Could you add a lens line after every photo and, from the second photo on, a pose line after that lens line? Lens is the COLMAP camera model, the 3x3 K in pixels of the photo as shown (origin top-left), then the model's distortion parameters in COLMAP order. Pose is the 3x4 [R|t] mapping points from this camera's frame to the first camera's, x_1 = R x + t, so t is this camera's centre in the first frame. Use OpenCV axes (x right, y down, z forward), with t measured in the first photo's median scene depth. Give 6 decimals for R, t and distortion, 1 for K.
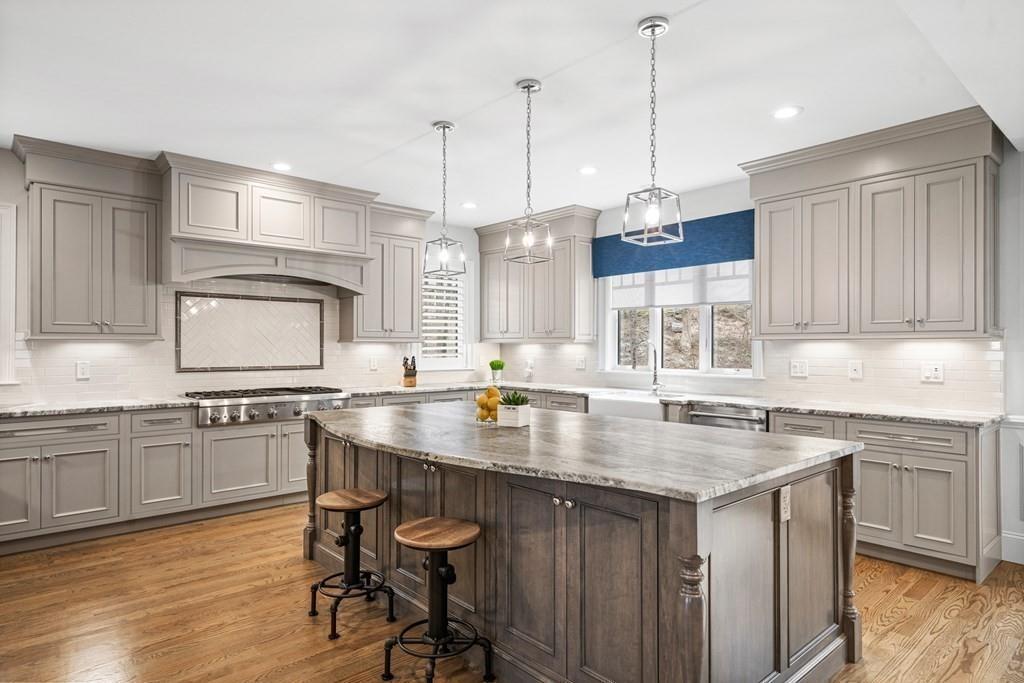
lens RADIAL K [[584.4, 0, 512.0], [0, 584.4, 341.5], [0, 0, 1]] dist [0.003355, 0.000113]
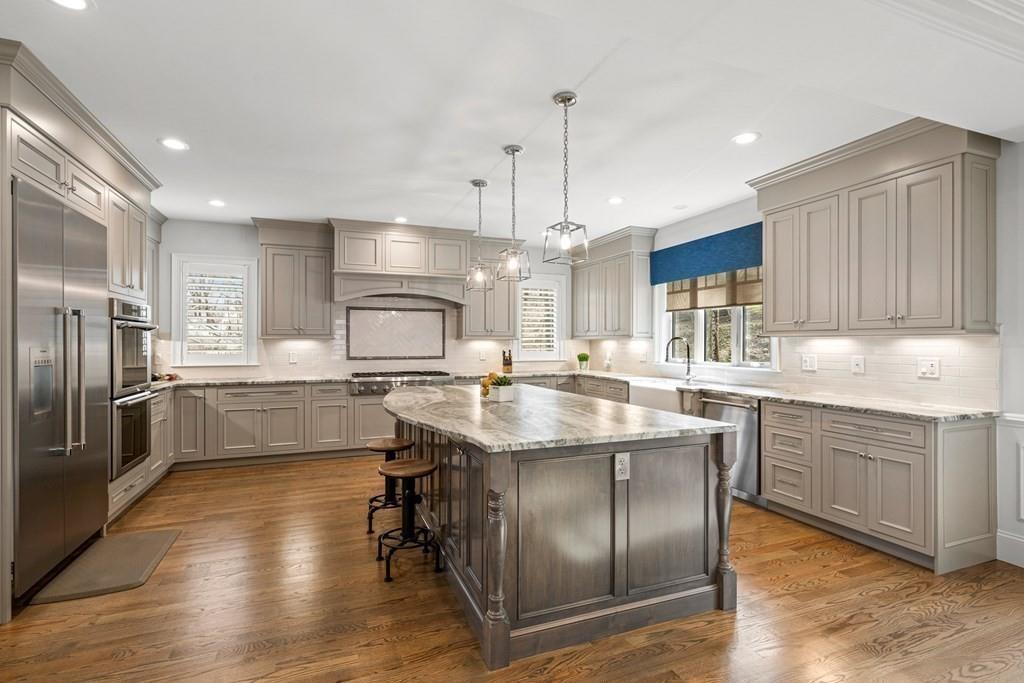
lens RADIAL K [[470.3, 0, 494.6], [0, 470.3, 340.7], [0, 0, 1]] dist [-0.002535, 0.000125]
pose [[0.938375, -0.001900, -0.345613, 0.241798], [0.003702, 0.999983, 0.004552, -0.001116], [0.345598, -0.005551, 0.938366, -0.024070]]
